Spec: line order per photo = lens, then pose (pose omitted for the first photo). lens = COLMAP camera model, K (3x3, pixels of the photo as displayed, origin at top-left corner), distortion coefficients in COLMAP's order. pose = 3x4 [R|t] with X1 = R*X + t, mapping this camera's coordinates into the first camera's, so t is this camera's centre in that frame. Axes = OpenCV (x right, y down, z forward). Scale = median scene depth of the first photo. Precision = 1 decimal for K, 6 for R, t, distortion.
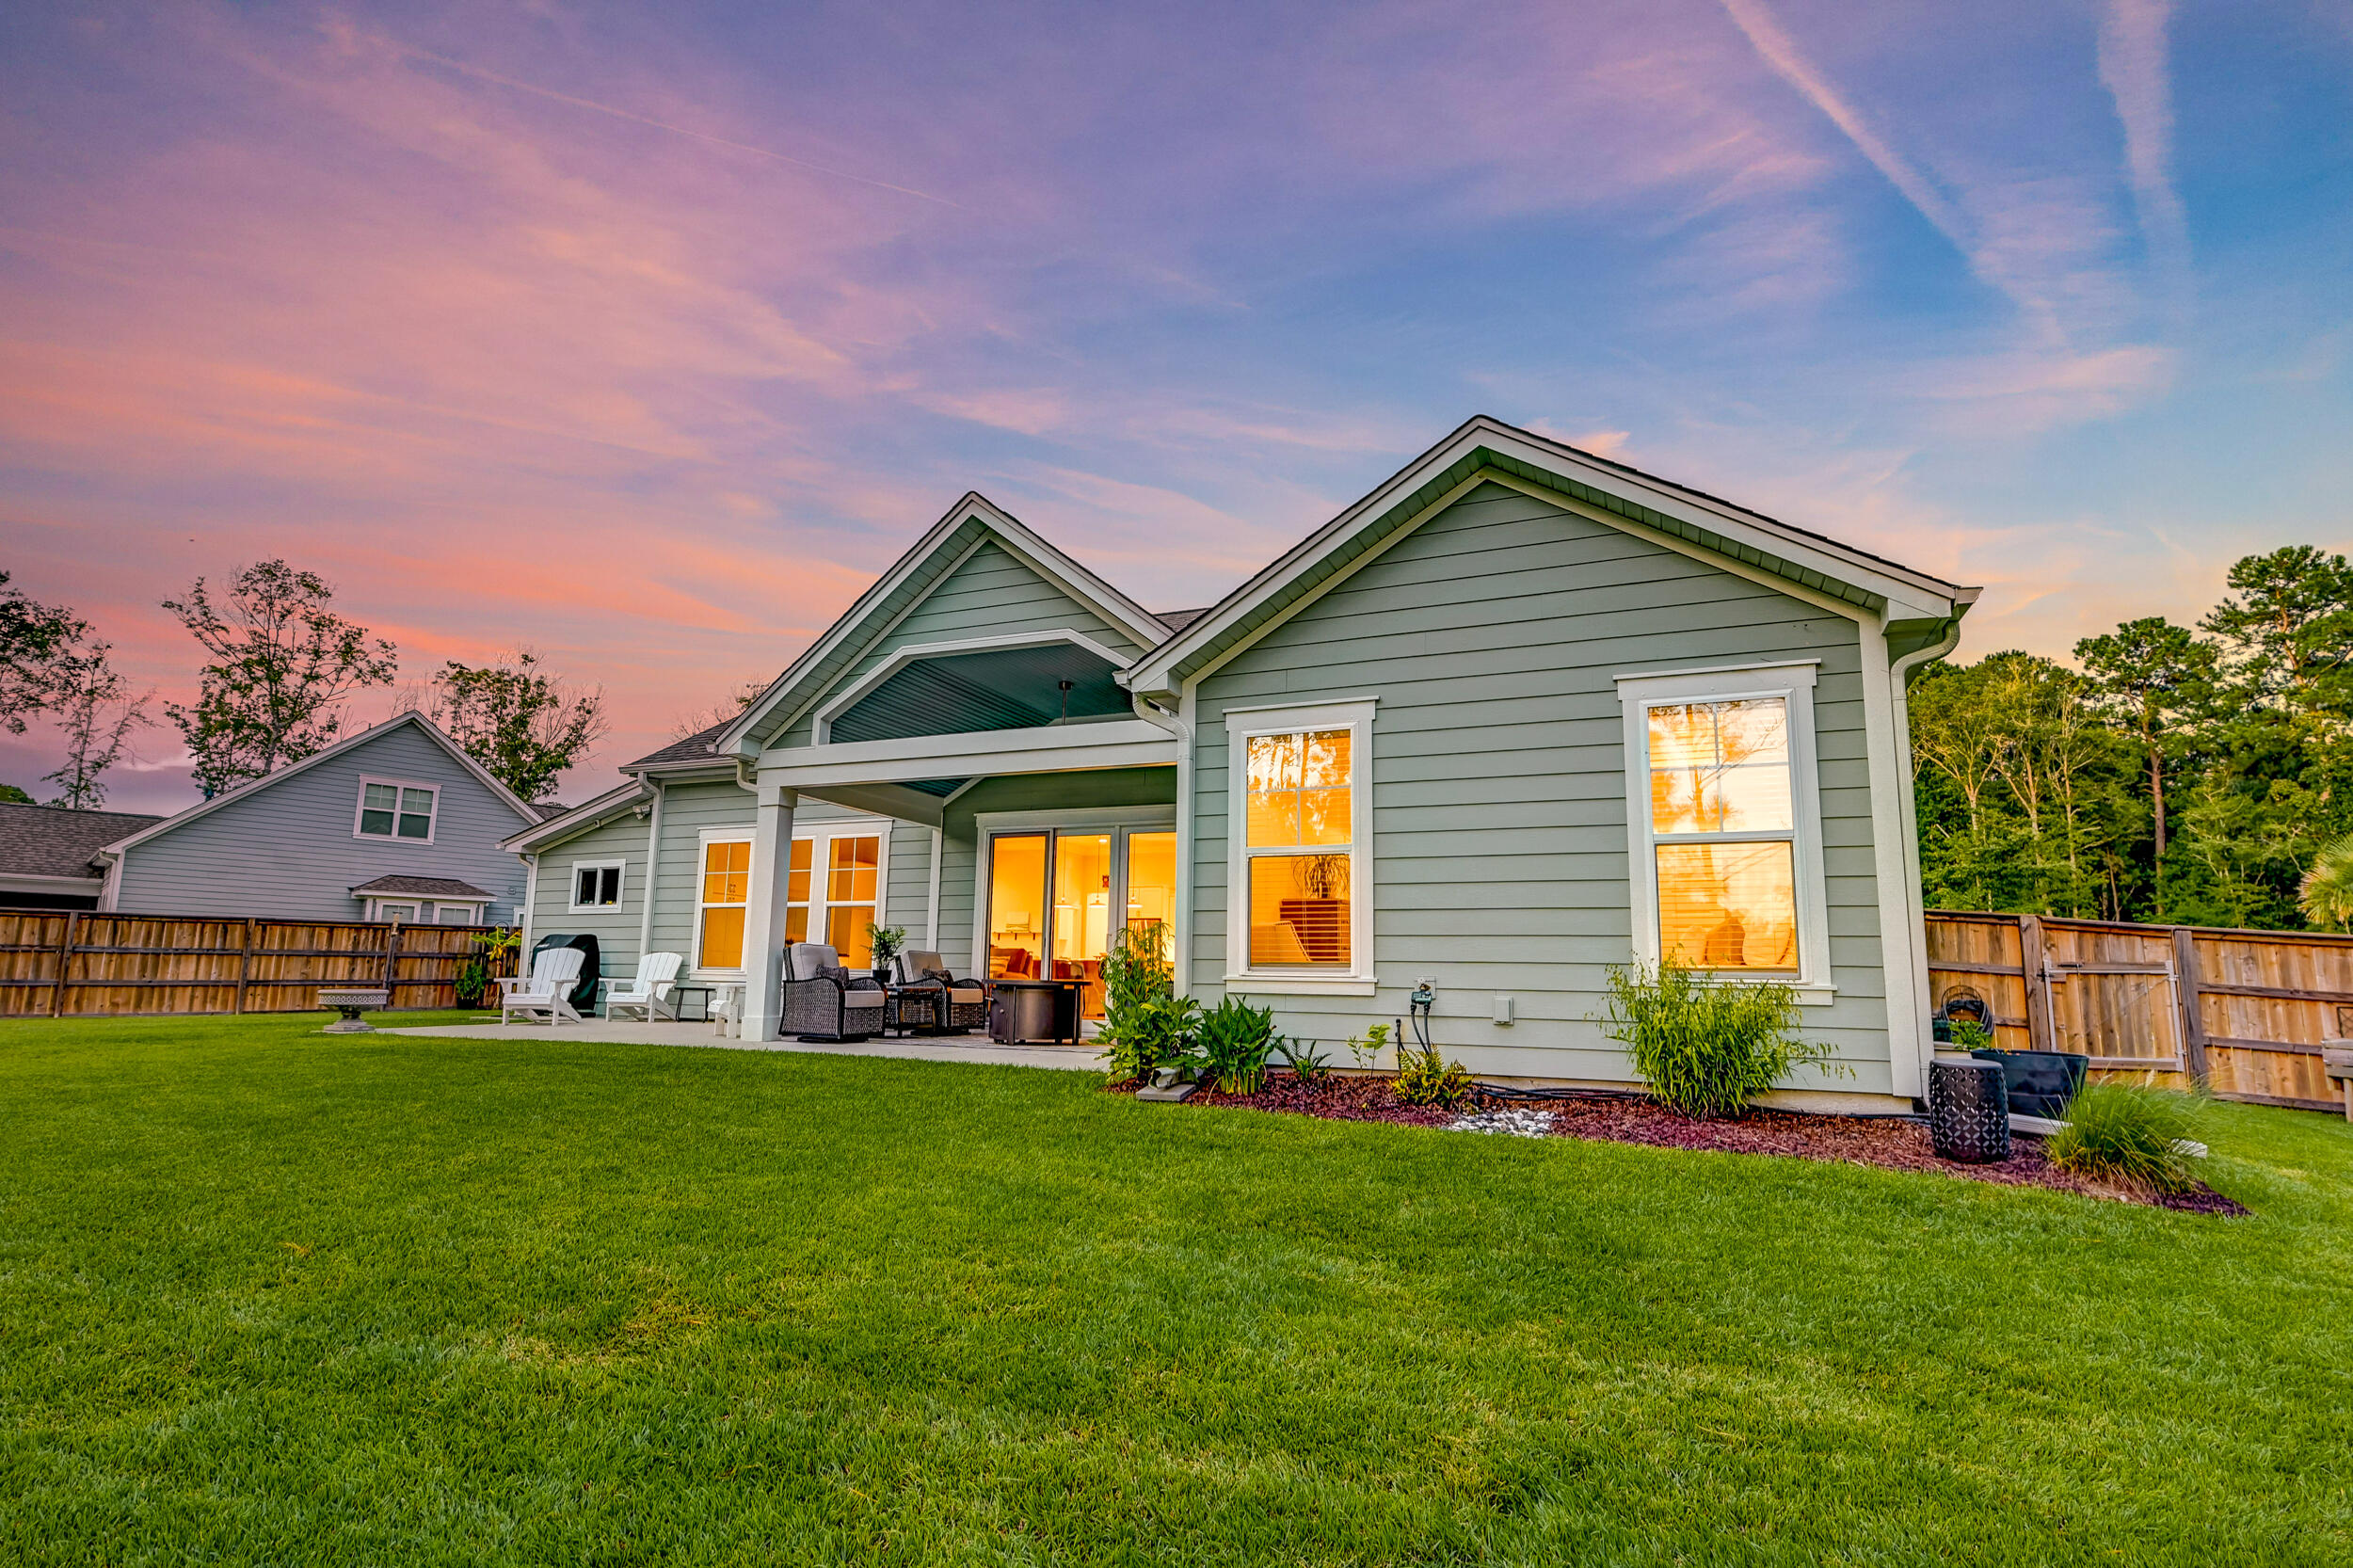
lens RADIAL K [[1210.9, 0, 1176.5], [0, 1210.9, 784.0], [0, 0, 1]] dist [-0.002387, -0.000296]
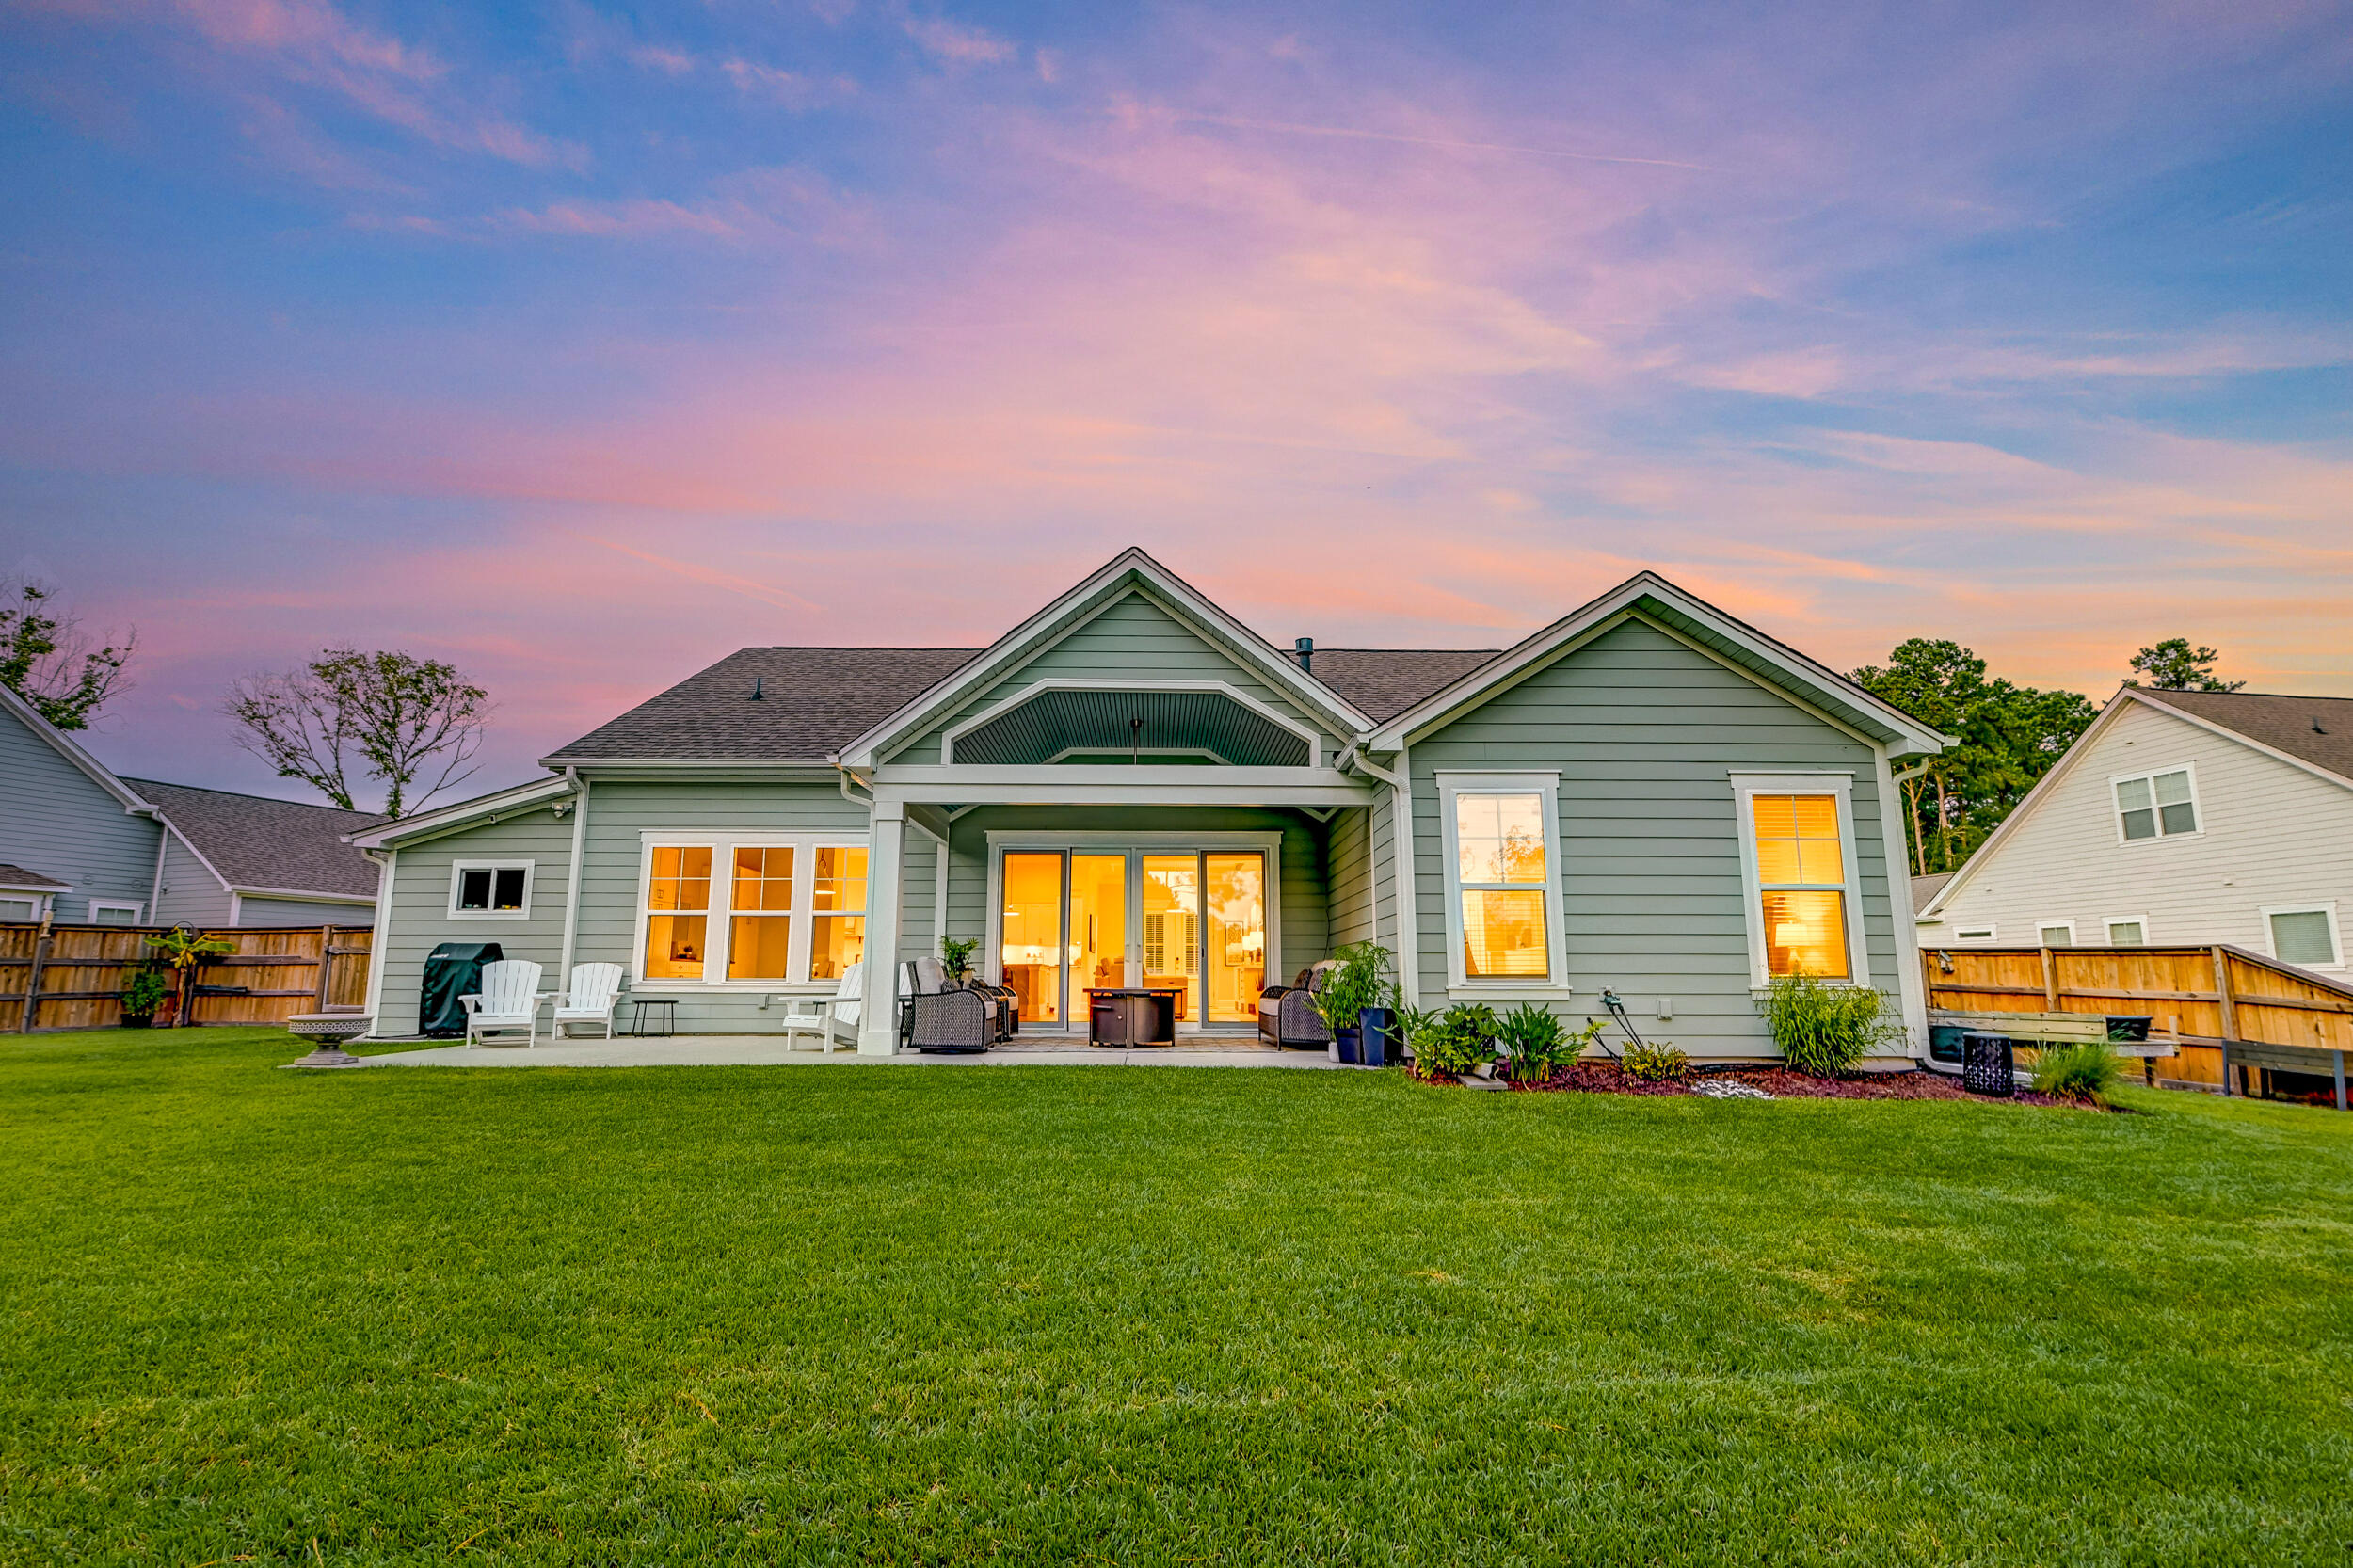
lens RADIAL K [[1061.9, 0, 1176.5], [0, 1061.9, 784.0], [0, 0, 1]] dist [0.002044, -0.012015]
pose [[0.902233, 0.061157, 0.426891, -0.428893], [-0.056543, 0.998124, -0.023489, -0.004129], [-0.427527, -0.002945, 0.903998, 0.085240]]
